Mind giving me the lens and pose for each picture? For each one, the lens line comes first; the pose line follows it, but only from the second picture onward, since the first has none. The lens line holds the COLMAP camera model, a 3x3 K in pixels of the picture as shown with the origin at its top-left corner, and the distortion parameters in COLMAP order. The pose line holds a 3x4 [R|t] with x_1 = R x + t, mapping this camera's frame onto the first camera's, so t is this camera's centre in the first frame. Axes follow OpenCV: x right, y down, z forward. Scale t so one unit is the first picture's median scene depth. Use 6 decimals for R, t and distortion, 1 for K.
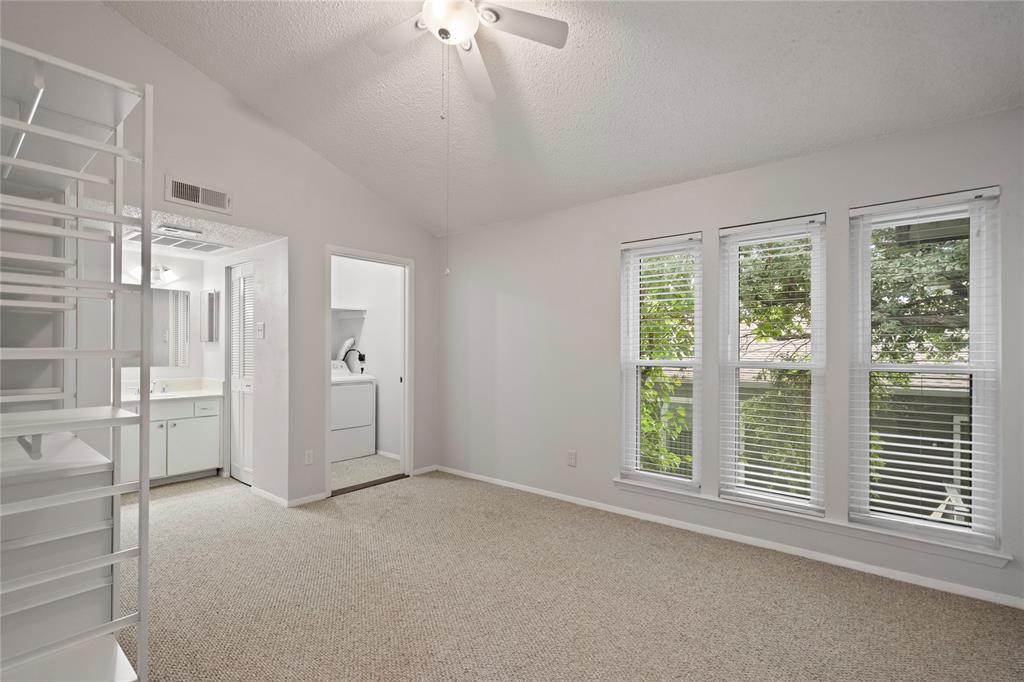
lens RADIAL K [[468.7, 0, 508.7], [0, 468.7, 344.7], [0, 0, 1]] dist [0.000118, 0.000174]
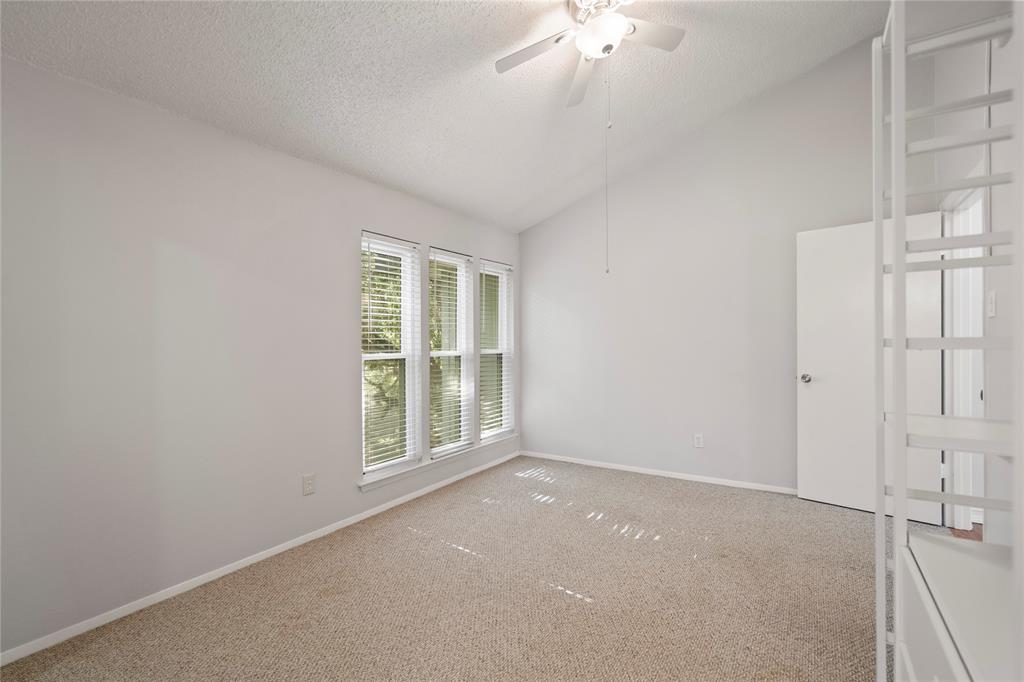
lens RADIAL K [[468.7, 0, 508.7], [0, 468.7, 344.7], [0, 0, 1]] dist [0.000118, 0.000174]
pose [[-0.110603, -0.006276, 0.993845, -0.883711], [-0.003130, 0.999977, 0.005967, 0.008441], [-0.993860, -0.002451, -0.110621, 0.997871]]
